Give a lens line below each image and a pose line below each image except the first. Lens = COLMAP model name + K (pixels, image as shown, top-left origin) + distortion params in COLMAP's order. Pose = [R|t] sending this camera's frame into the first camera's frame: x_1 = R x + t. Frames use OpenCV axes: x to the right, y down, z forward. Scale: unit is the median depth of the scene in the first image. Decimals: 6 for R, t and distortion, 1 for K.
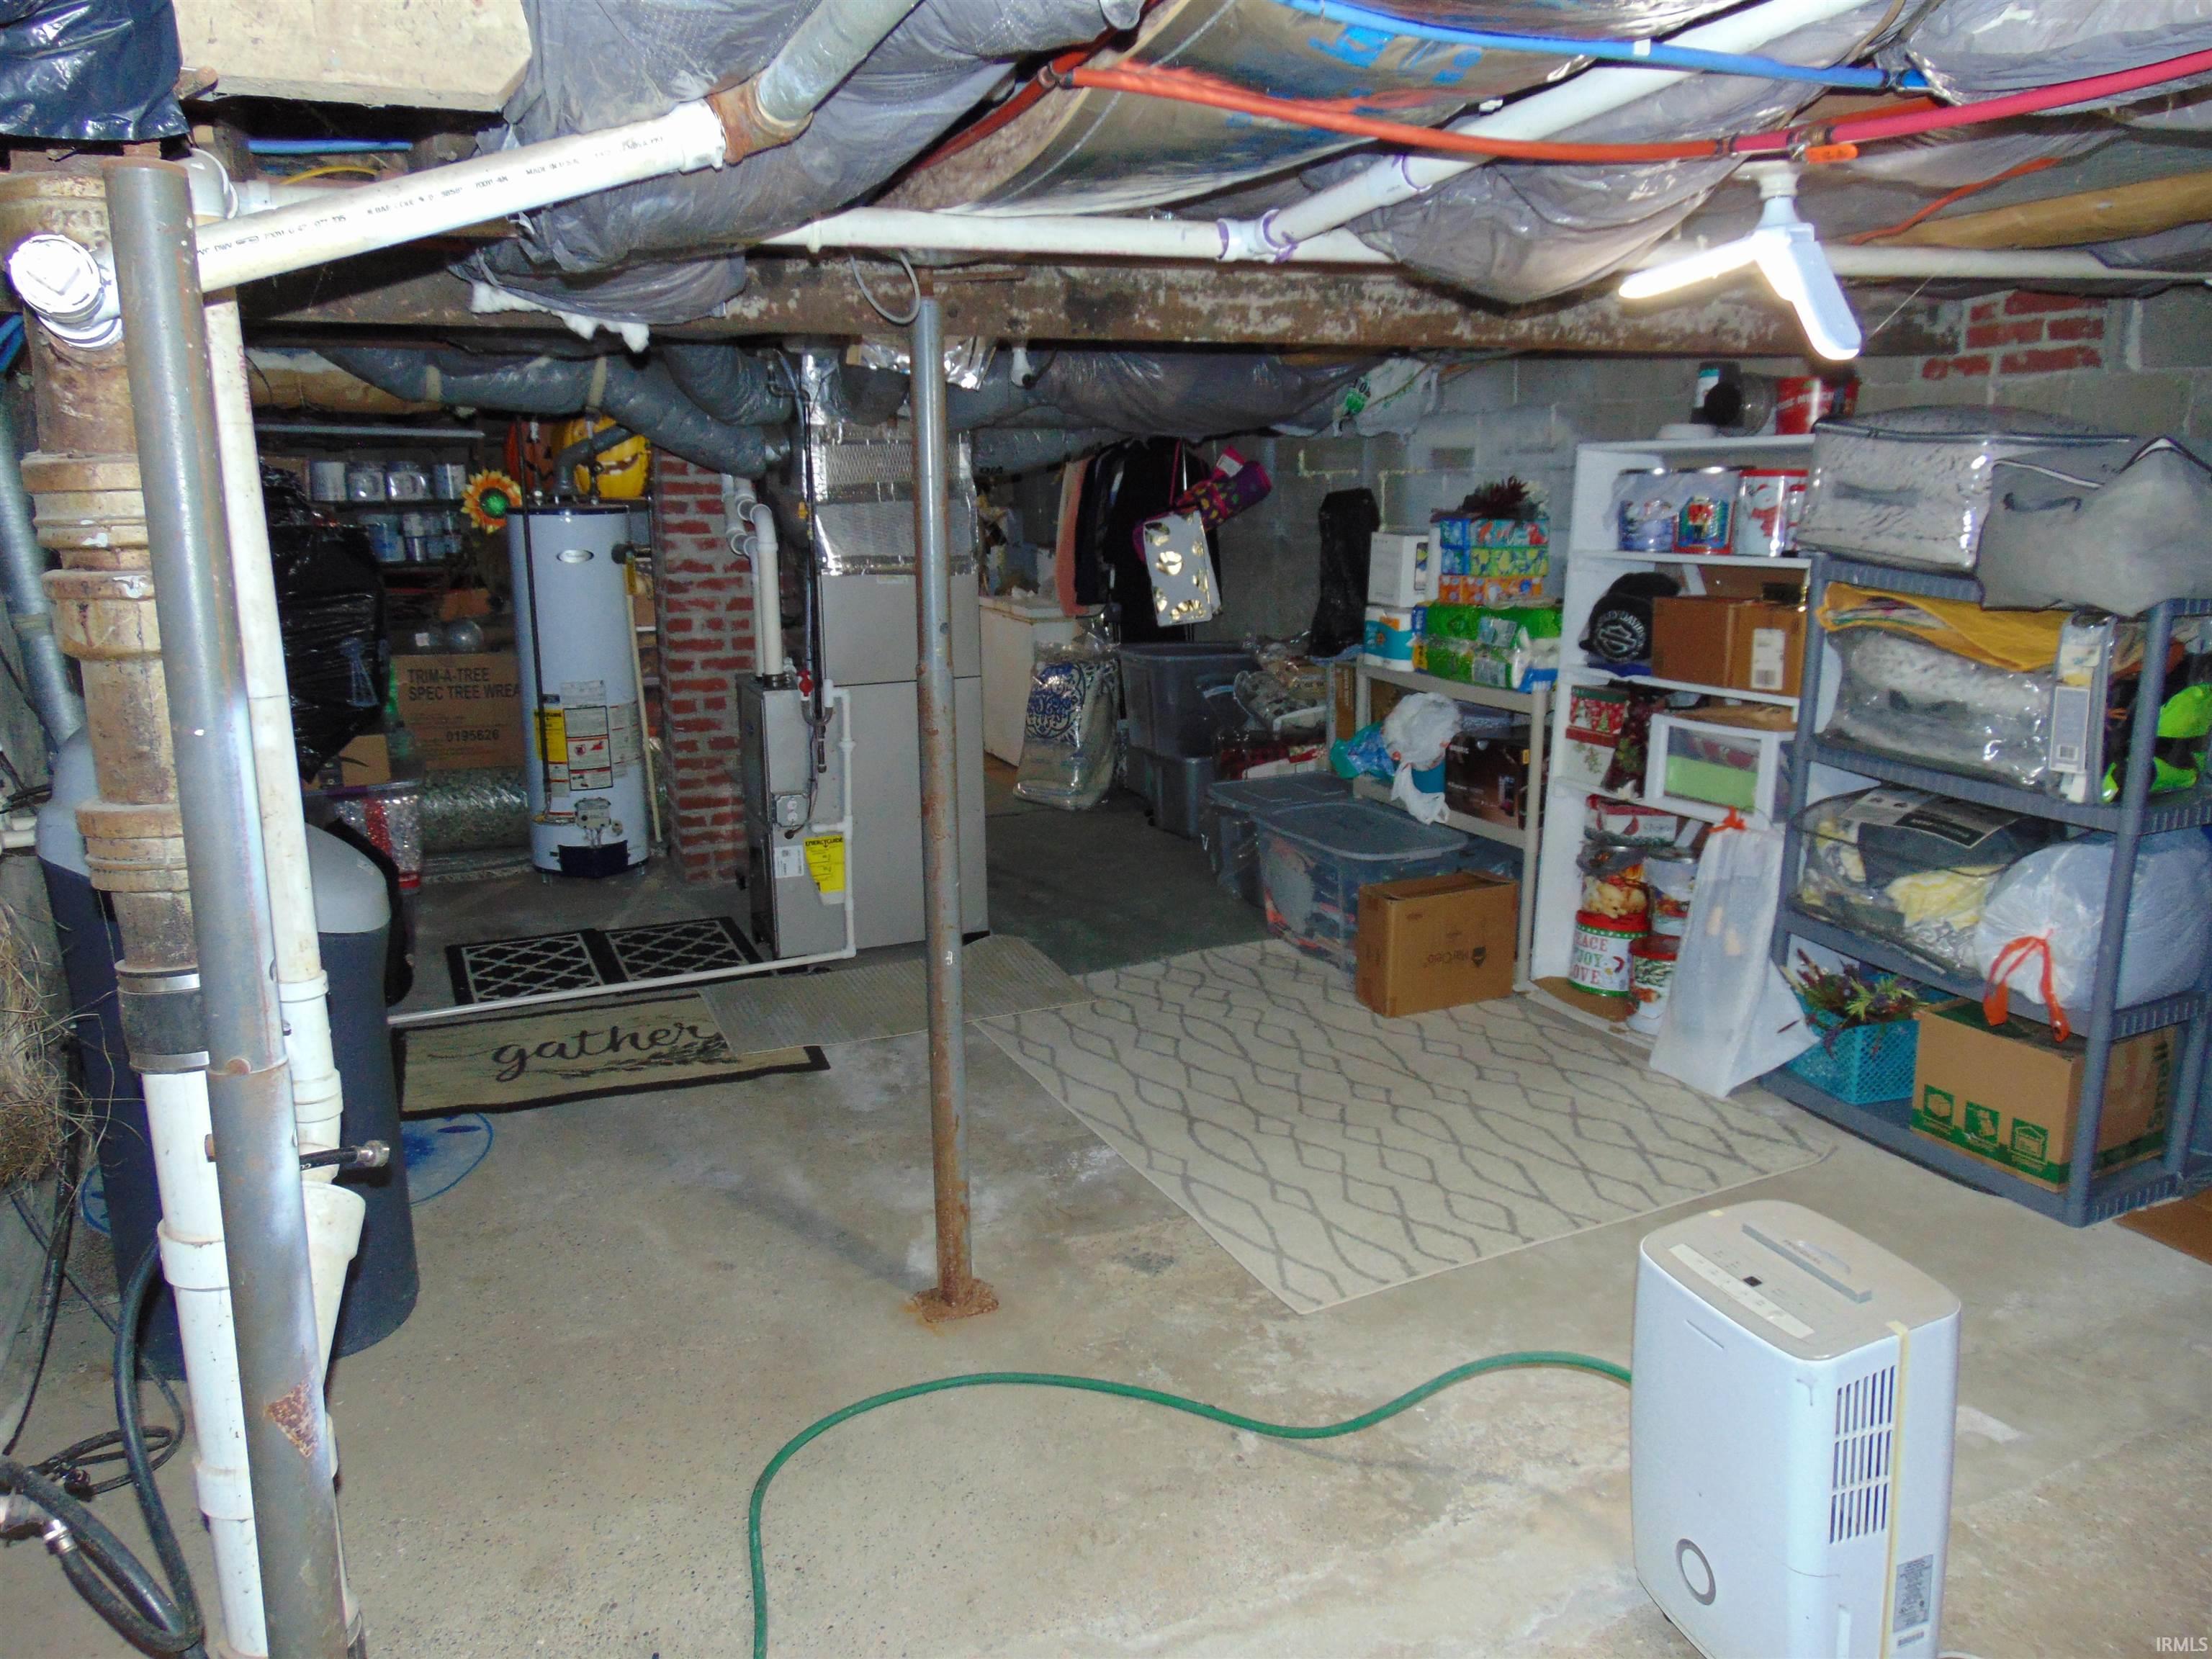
lens RADIAL K [[1650.5, 0, 1110.9], [0, 1650.5, 833.3], [0, 0, 1]] dist [-0.022098, 0.048176]
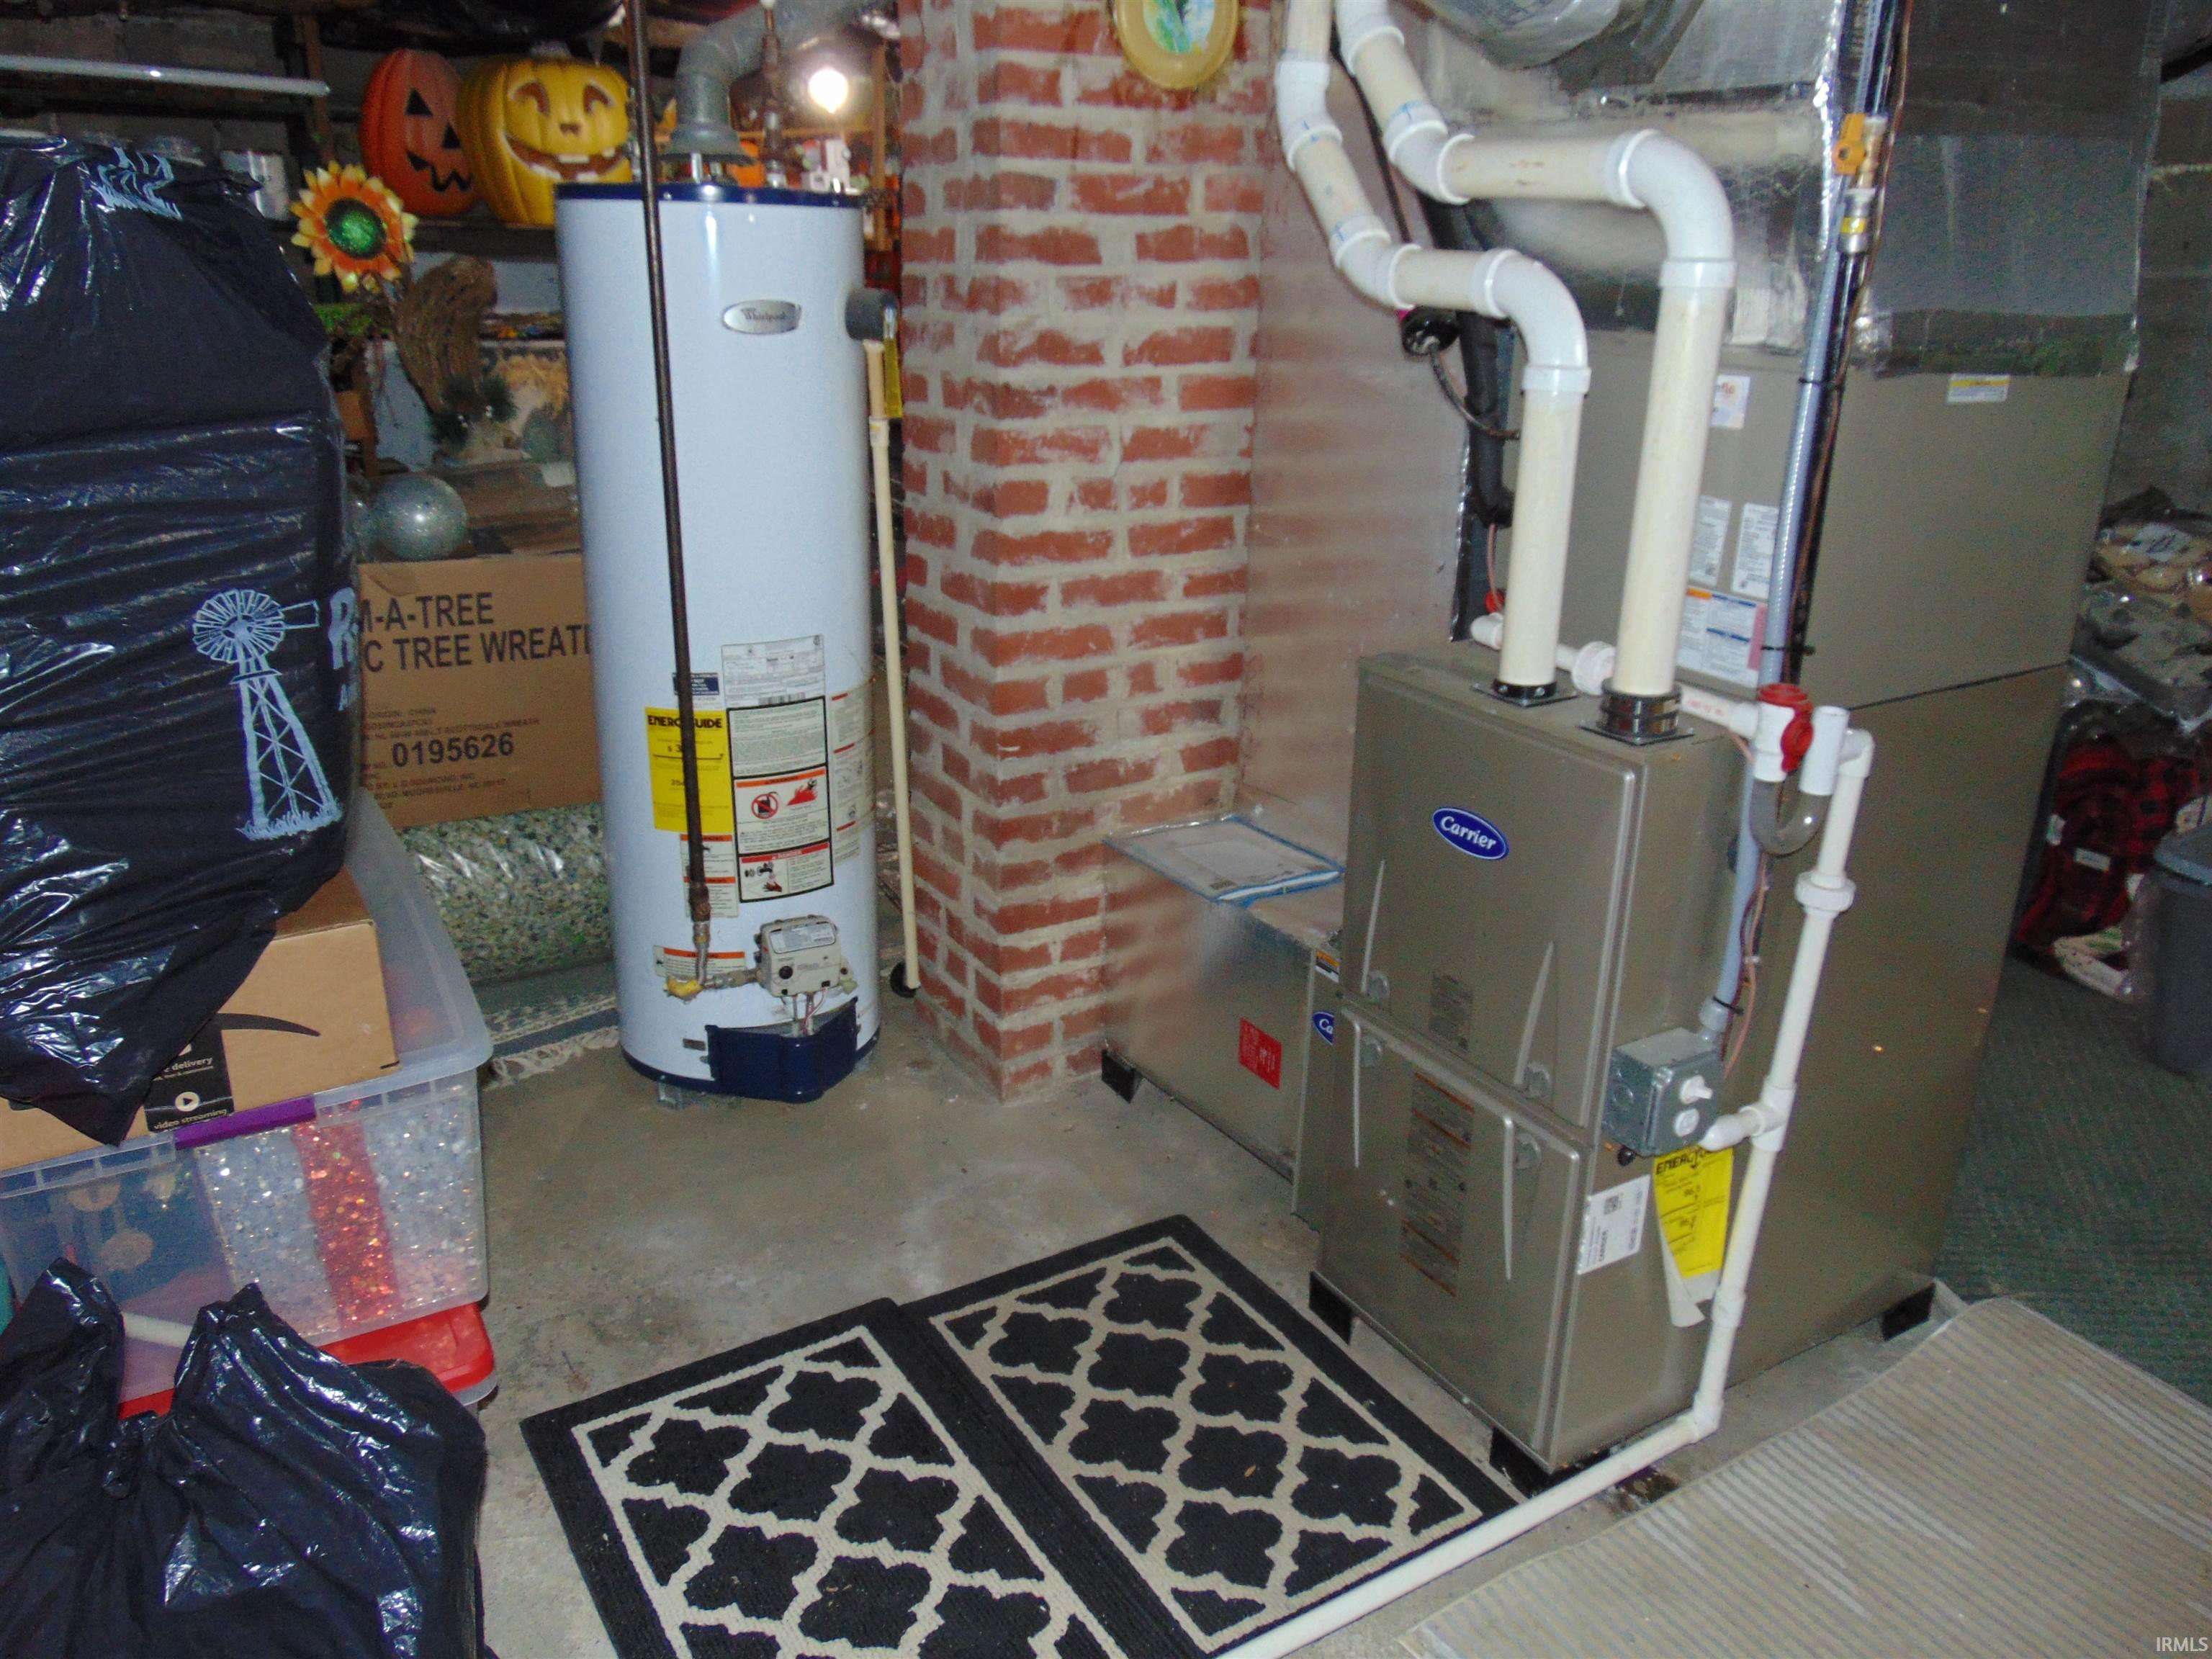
lens RADIAL K [[1650.5, 0, 1108.1], [0, 1650.5, 824.4], [0, 0, 1]] dist [-0.022098, 0.048176]
pose [[0.989759, -0.027102, 0.140149, -0.295249], [0.011871, 0.994037, 0.108391, -0.089299], [-0.142251, -0.105617, 0.984180, 0.584456]]
